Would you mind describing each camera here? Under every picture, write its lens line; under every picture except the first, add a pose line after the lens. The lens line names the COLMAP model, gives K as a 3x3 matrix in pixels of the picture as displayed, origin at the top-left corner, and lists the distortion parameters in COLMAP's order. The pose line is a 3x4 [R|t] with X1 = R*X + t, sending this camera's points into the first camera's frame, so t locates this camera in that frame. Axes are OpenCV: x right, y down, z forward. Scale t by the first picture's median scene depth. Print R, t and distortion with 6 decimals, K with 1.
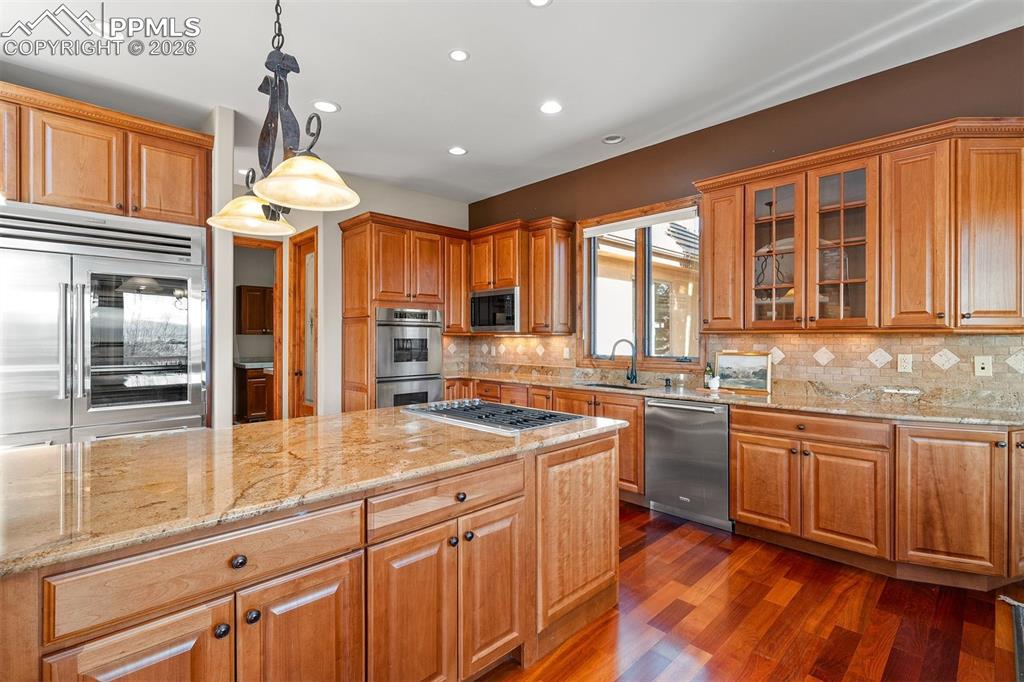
lens RADIAL K [[474.1, 0, 501.5], [0, 474.1, 337.0], [0, 0, 1]] dist [0.004663, -0.001350]
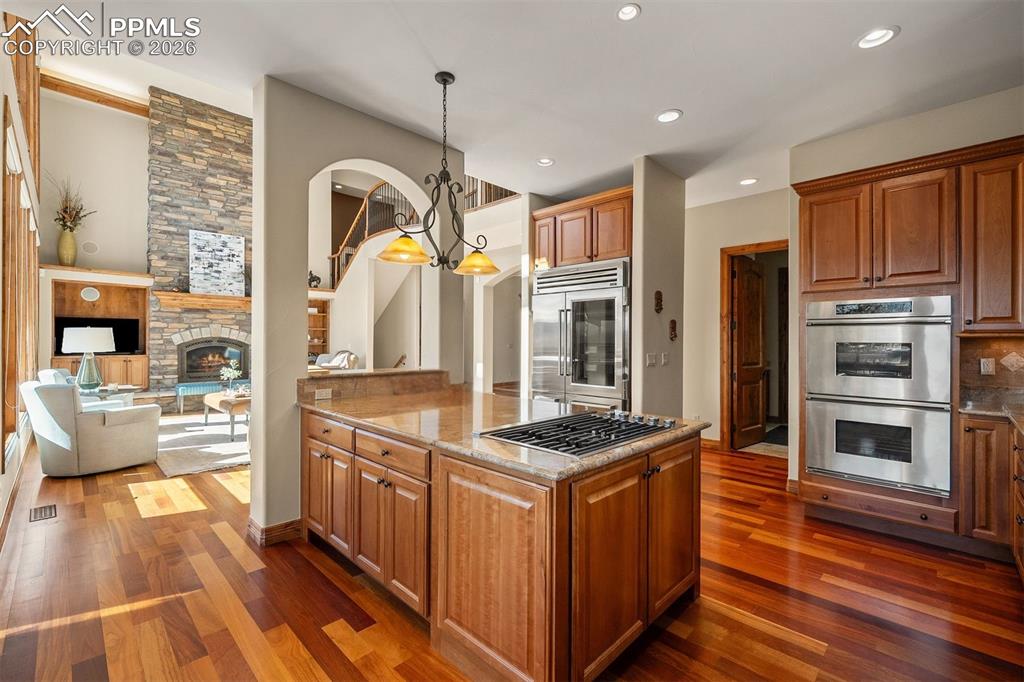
lens RADIAL K [[440.6, 0, 507.4], [0, 440.6, 339.4], [0, 0, 1]] dist [0.000092, -0.000305]
pose [[0.025955, -0.001859, -0.999661, 0.439156], [-0.002758, 0.999994, -0.001931, 0.001171], [0.999659, 0.002807, 0.025950, 0.476088]]
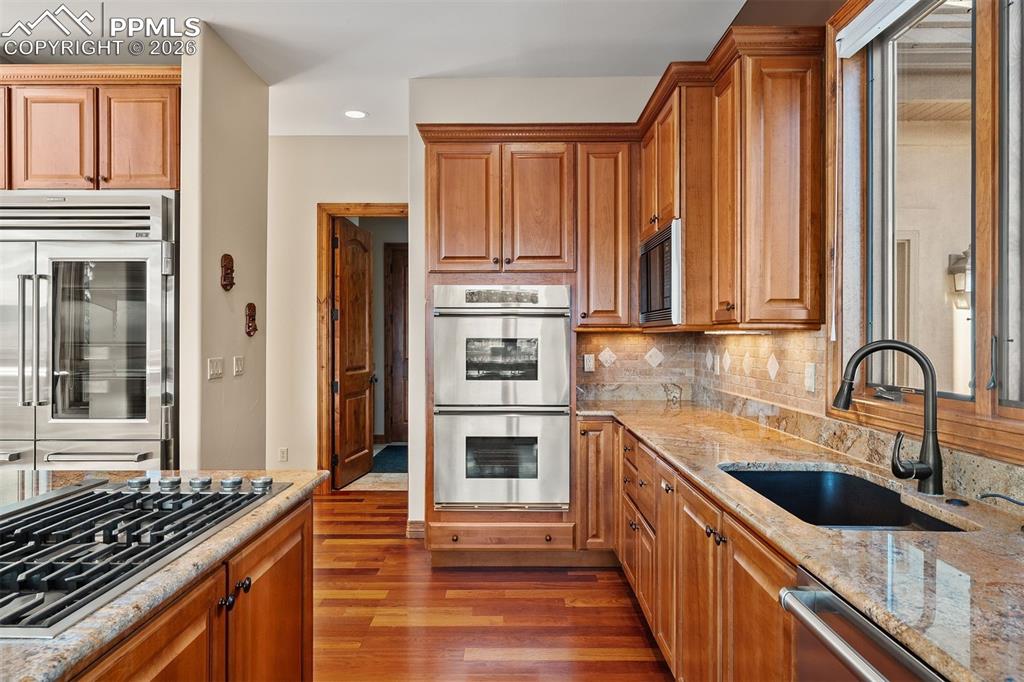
lens RADIAL K [[616.4, 0, 509.8], [0, 616.4, 337.5], [0, 0, 1]] dist [0.004910, -0.000434]
pose [[0.718277, 0.000668, -0.695757, 0.328608], [-0.000376, 1.000000, 0.000572, 0.002145], [0.695757, -0.000149, 0.718277, 0.502519]]
